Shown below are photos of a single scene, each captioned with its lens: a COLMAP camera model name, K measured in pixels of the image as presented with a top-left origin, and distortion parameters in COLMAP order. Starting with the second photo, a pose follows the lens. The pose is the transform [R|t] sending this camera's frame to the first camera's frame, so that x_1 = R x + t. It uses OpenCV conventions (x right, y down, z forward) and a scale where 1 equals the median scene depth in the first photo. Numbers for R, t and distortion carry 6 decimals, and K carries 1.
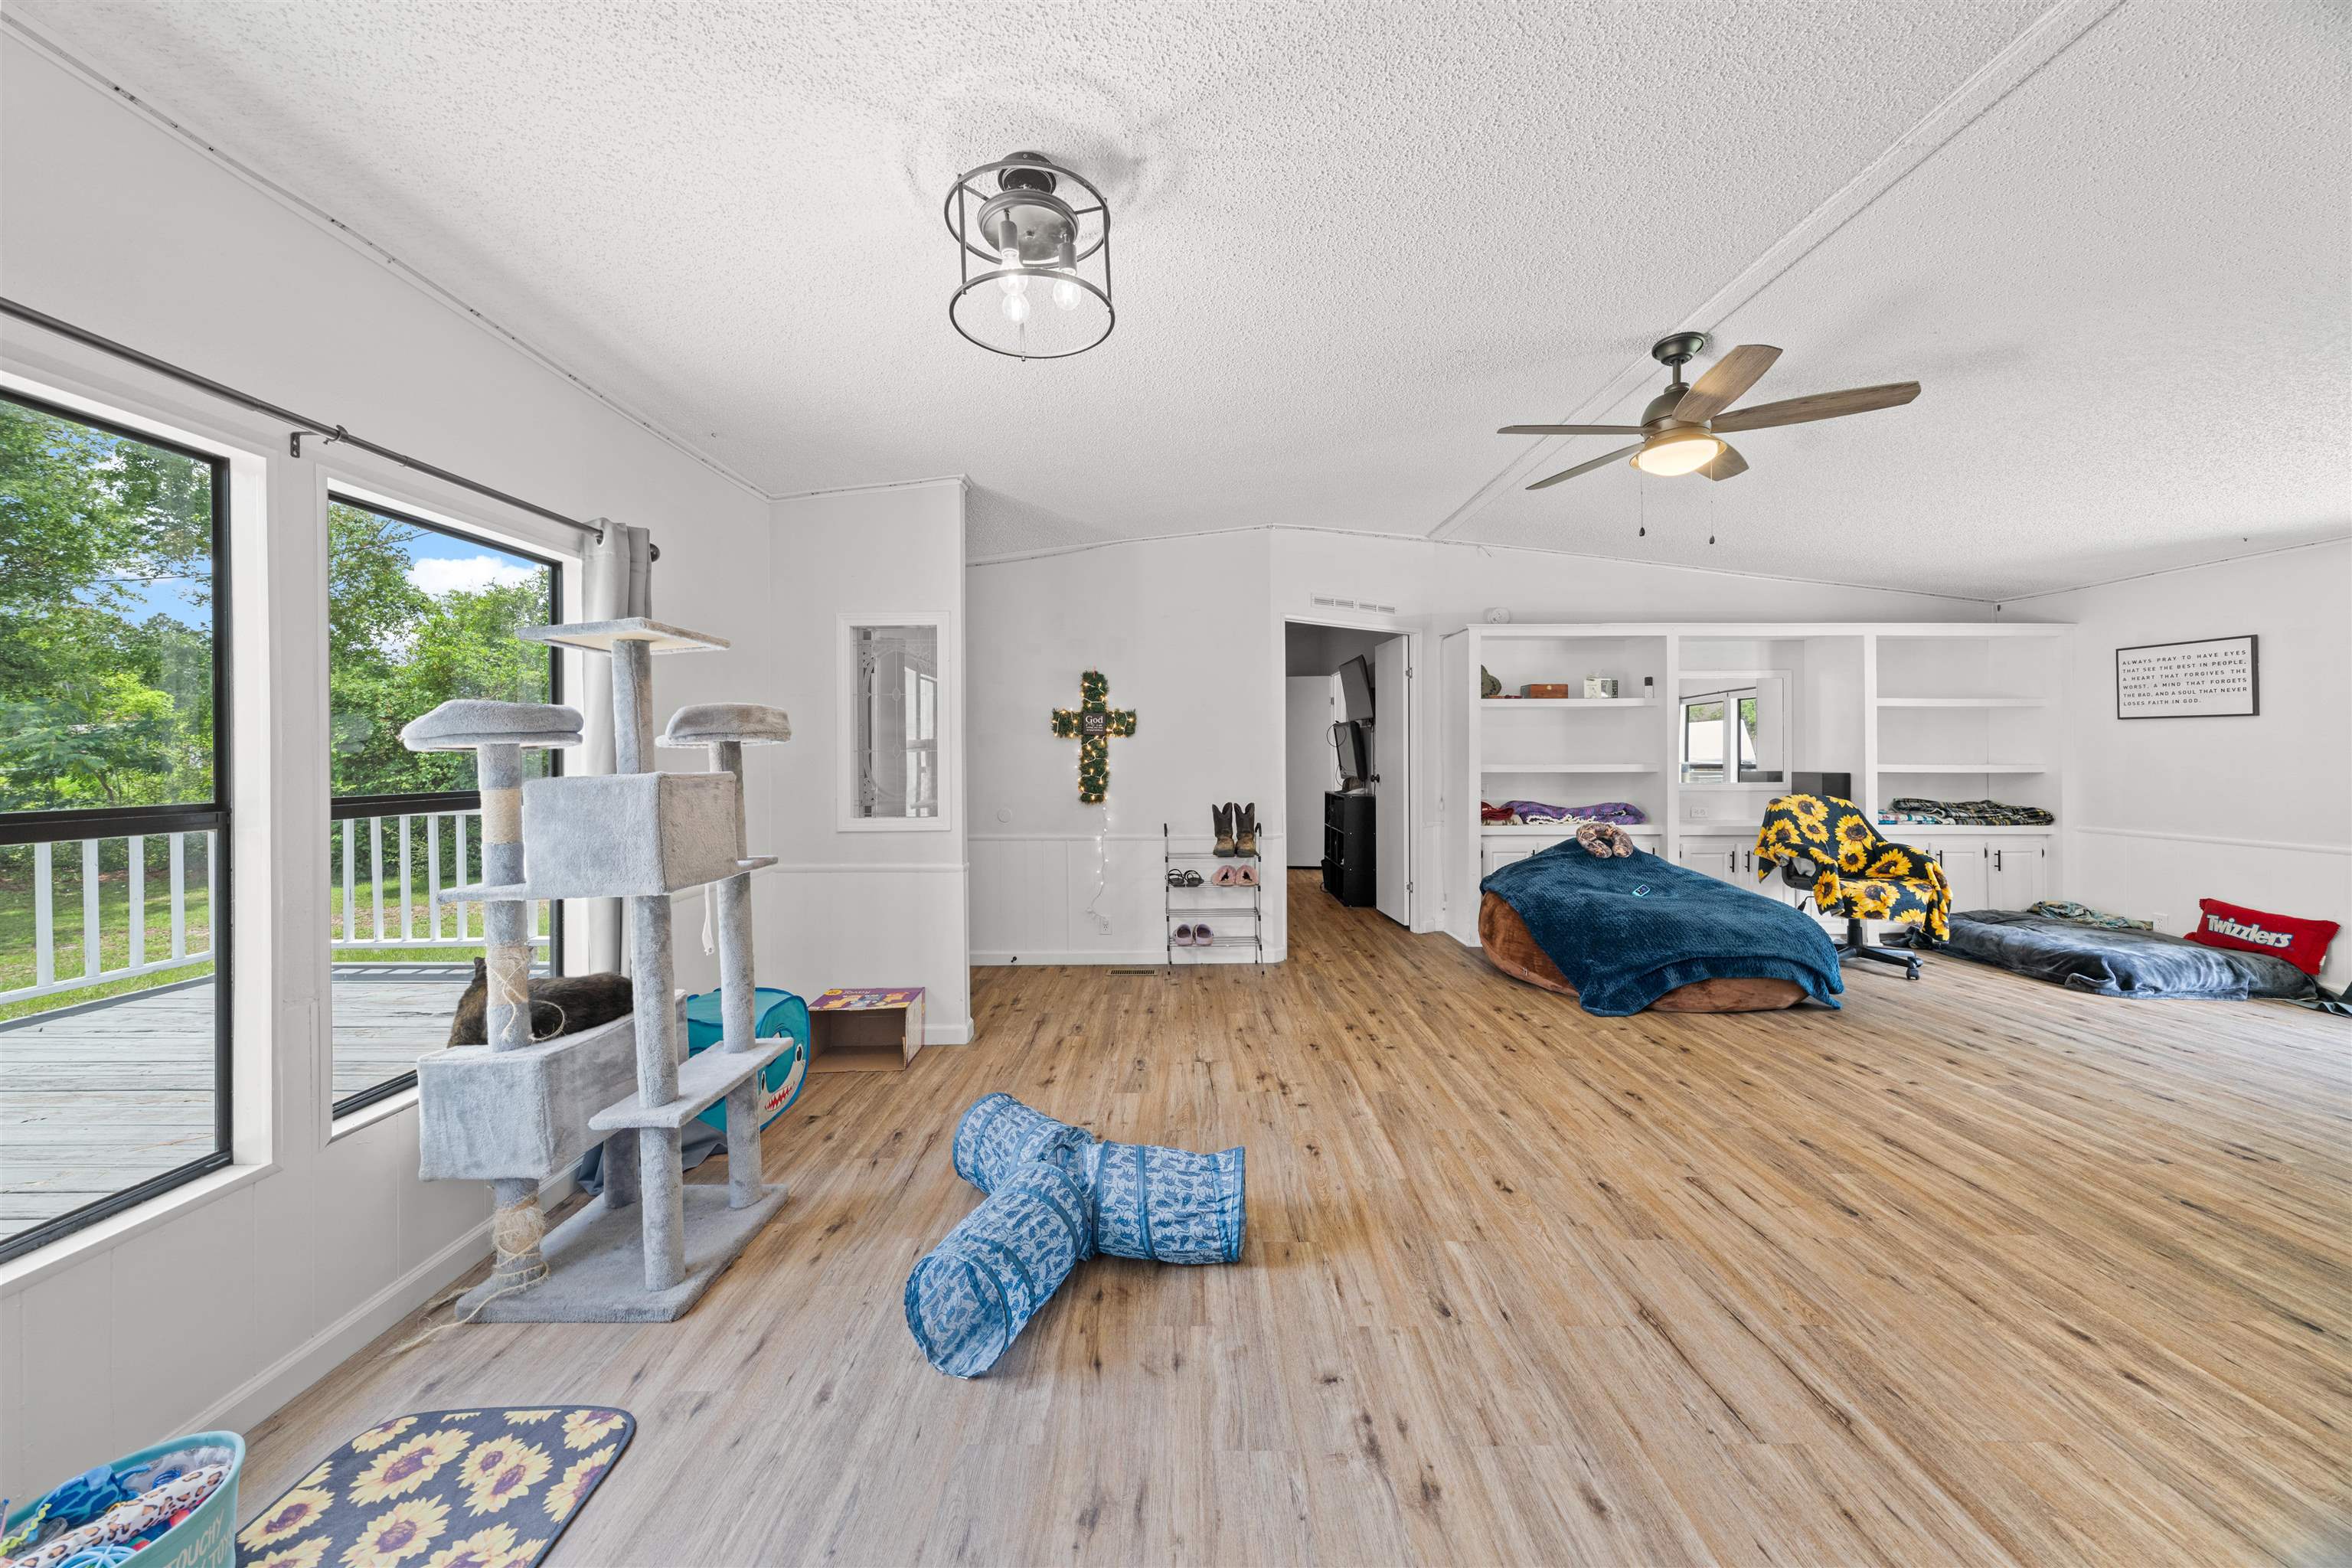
lens RADIAL K [[812.0, 0, 1176.6], [0, 812.0, 753.7], [0, 0, 1]] dist [0.000229, 0.000095]
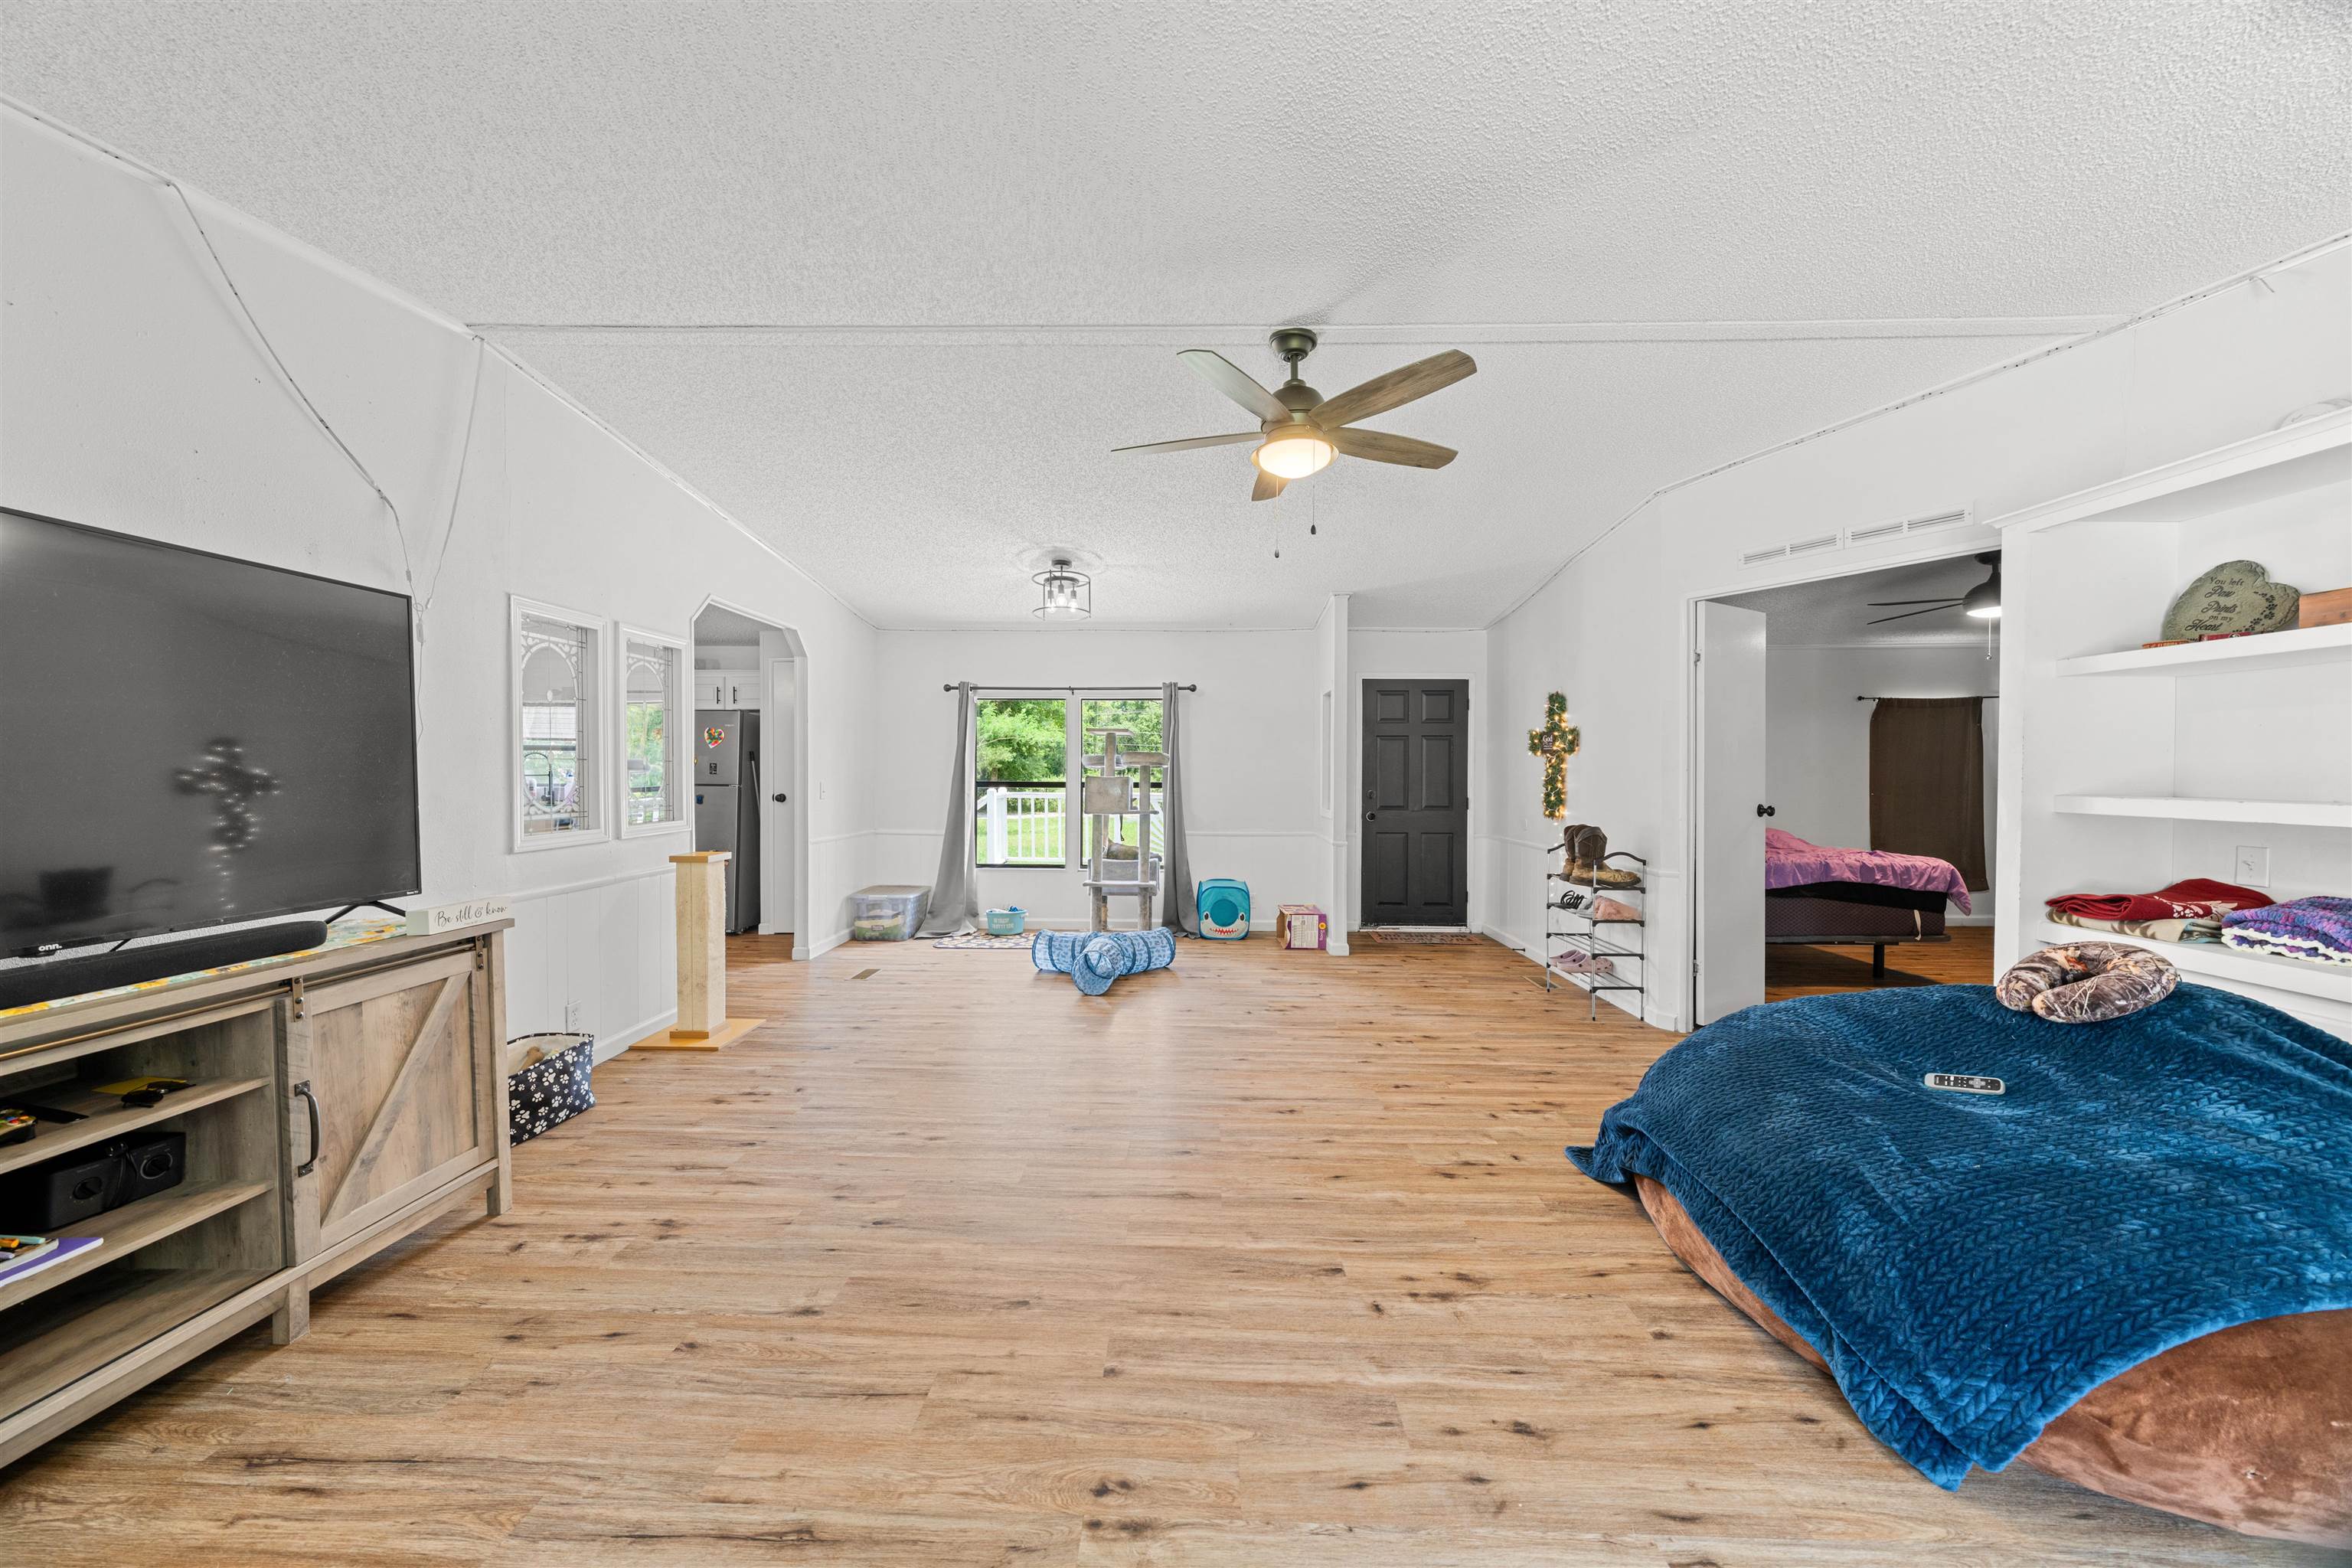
lens RADIAL K [[804.7, 0, 1176.0], [0, 804.7, 784.0], [0, 0, 1]] dist [0.000561, -0.000047]
pose [[-0.028719, 0.018230, -0.999421, 1.511301], [-0.000707, 0.999833, 0.018258, -0.003644], [0.999587, 0.001231, -0.028701, 0.862673]]
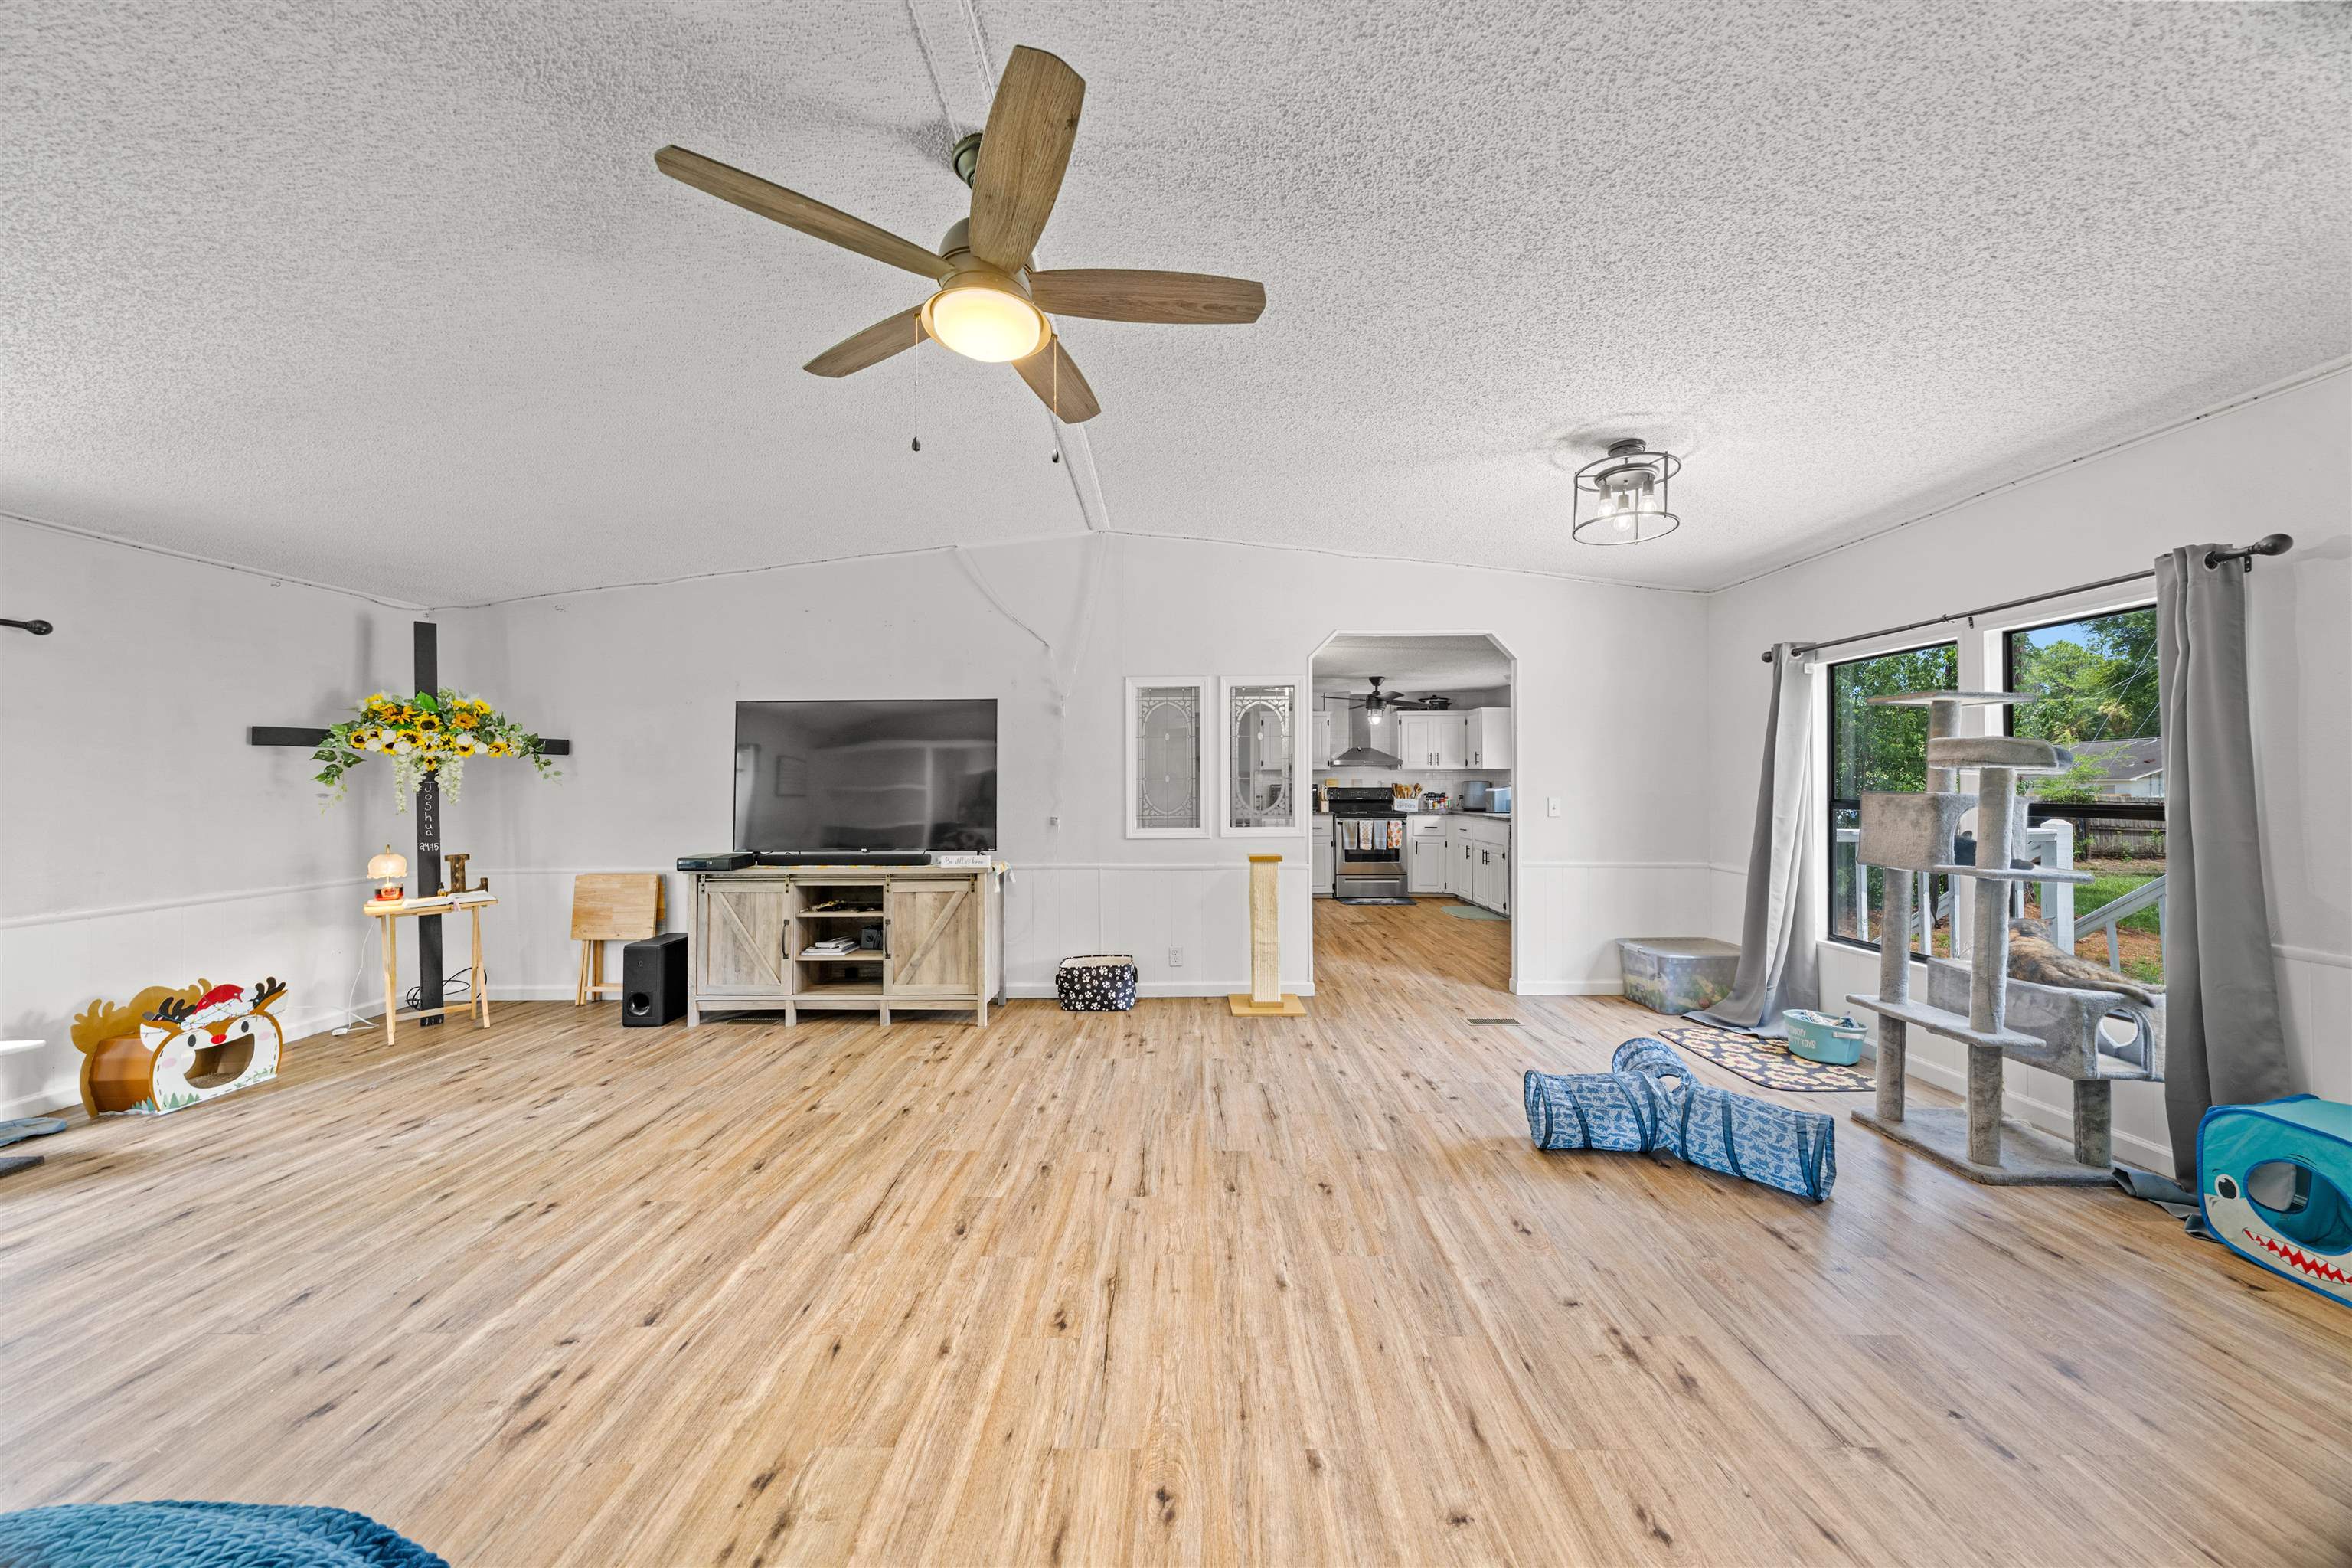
lens RADIAL K [[804.7, 0, 1176.0], [0, 804.7, 784.0], [0, 0, 1]] dist [0.000561, -0.000047]
pose [[-0.999910, 0.008728, 0.010152, 0.448199], [0.008683, 0.999952, -0.004440, 0.001645], [-0.010190, -0.004352, -0.999939, 1.586272]]
